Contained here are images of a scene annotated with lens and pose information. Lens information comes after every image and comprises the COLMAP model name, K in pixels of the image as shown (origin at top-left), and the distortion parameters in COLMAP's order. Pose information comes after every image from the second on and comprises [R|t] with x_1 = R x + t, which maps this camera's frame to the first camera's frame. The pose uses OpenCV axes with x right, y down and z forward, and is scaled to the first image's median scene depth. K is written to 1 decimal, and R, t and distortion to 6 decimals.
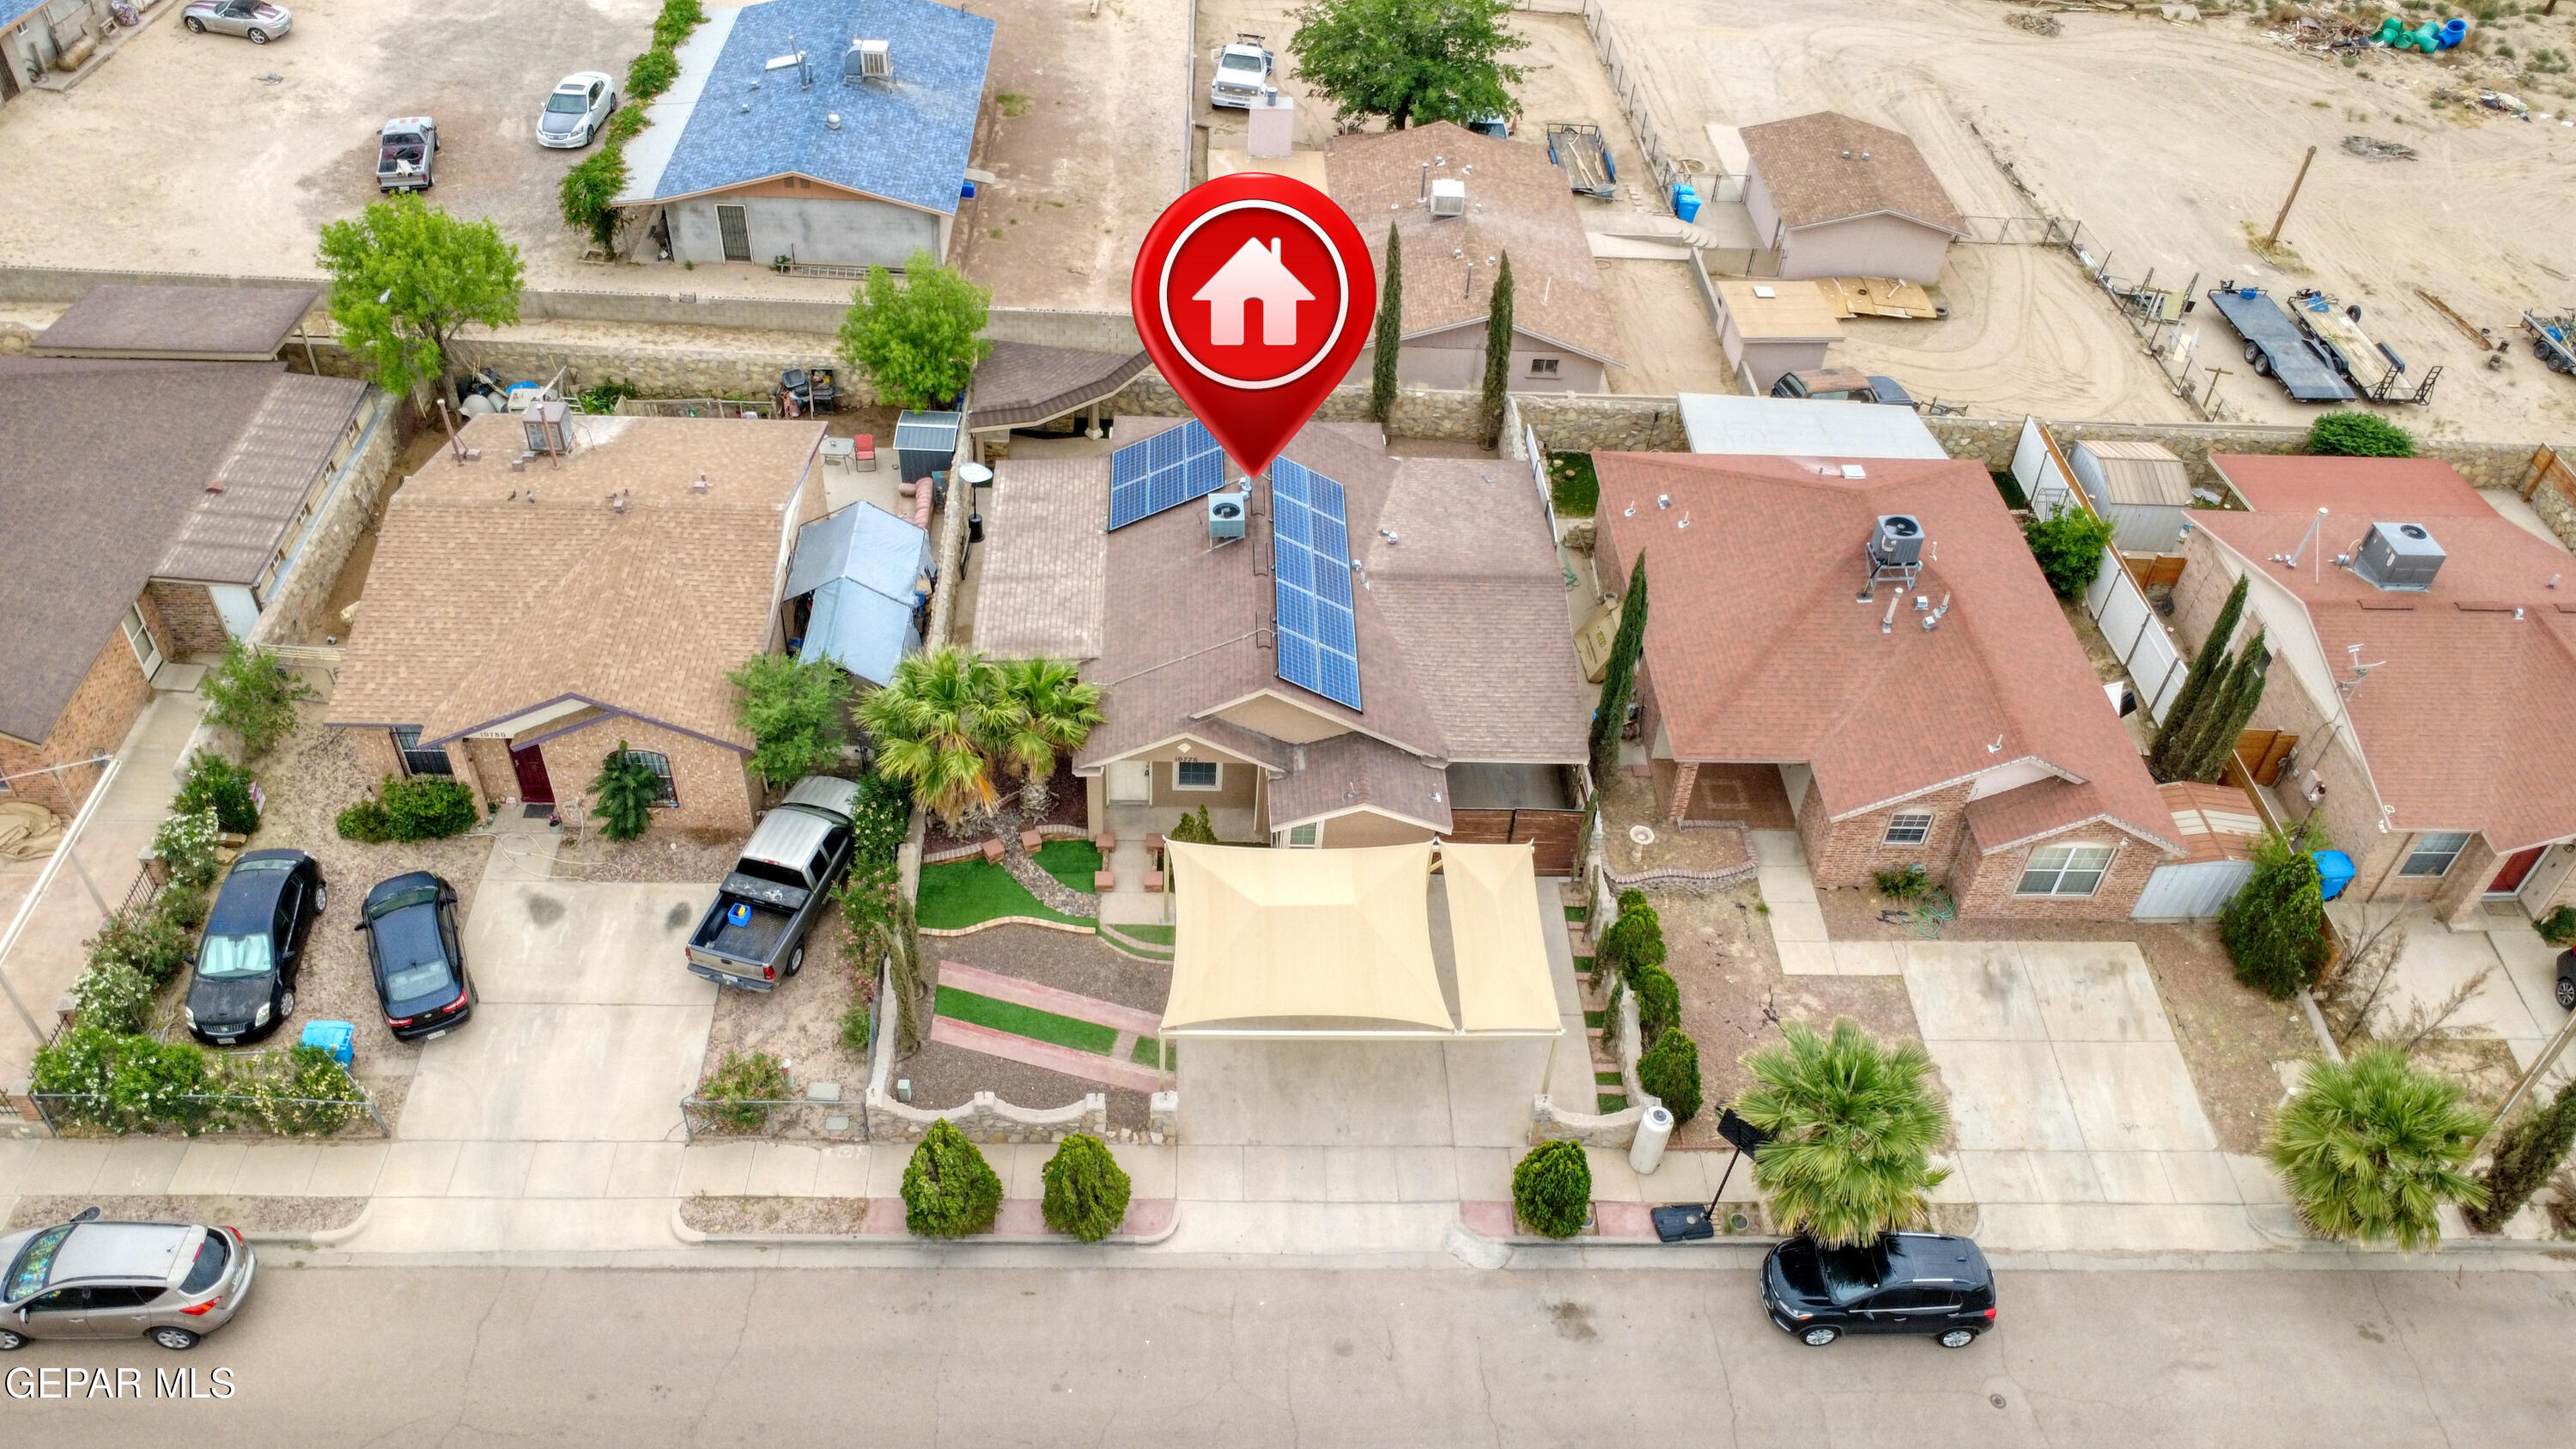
lens RADIAL K [[1872.3, 0, 1287.1], [0, 1872.3, 735.7], [0, 0, 1]] dist [0.001286, -0.004017]
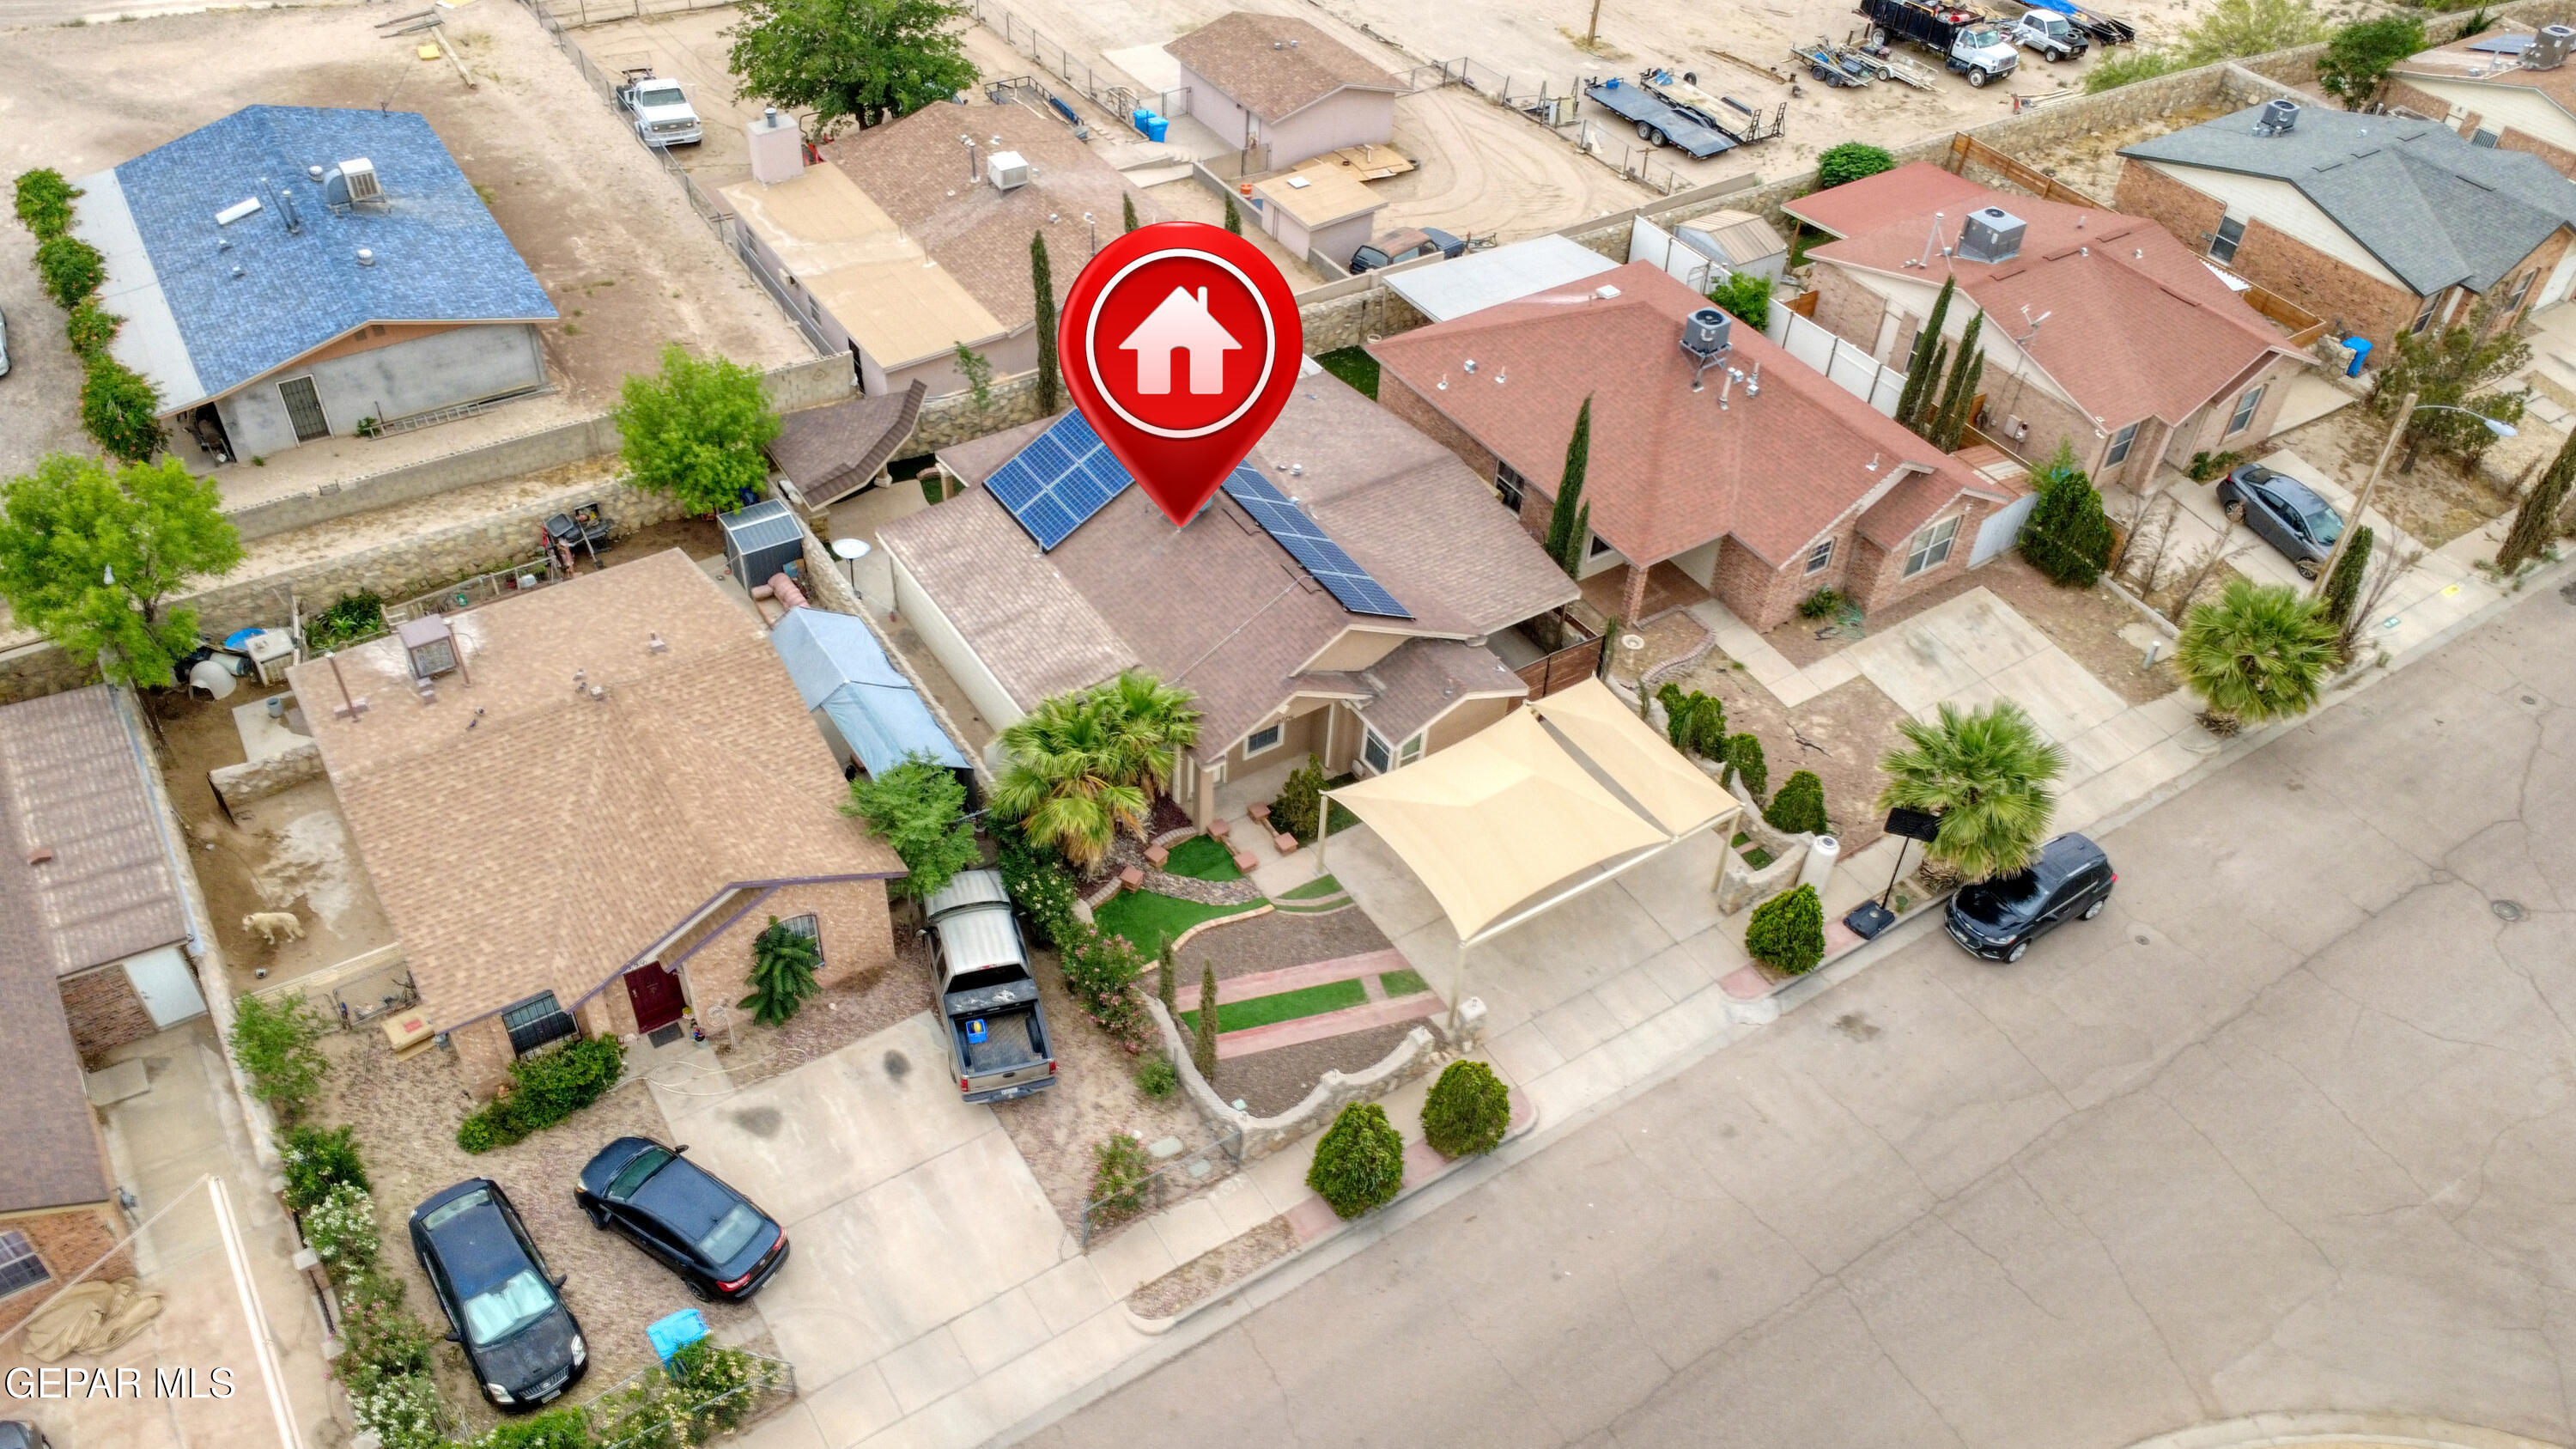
lens RADIAL K [[1872.3, 0, 1287.1], [0, 1872.3, 735.7], [0, 0, 1]] dist [0.001286, -0.004017]
pose [[0.854889, -0.360774, 0.372835, -0.367890], [0.351525, 0.931328, 0.095174, -0.064191], [-0.381568, 0.049697, 0.923004, 0.039994]]
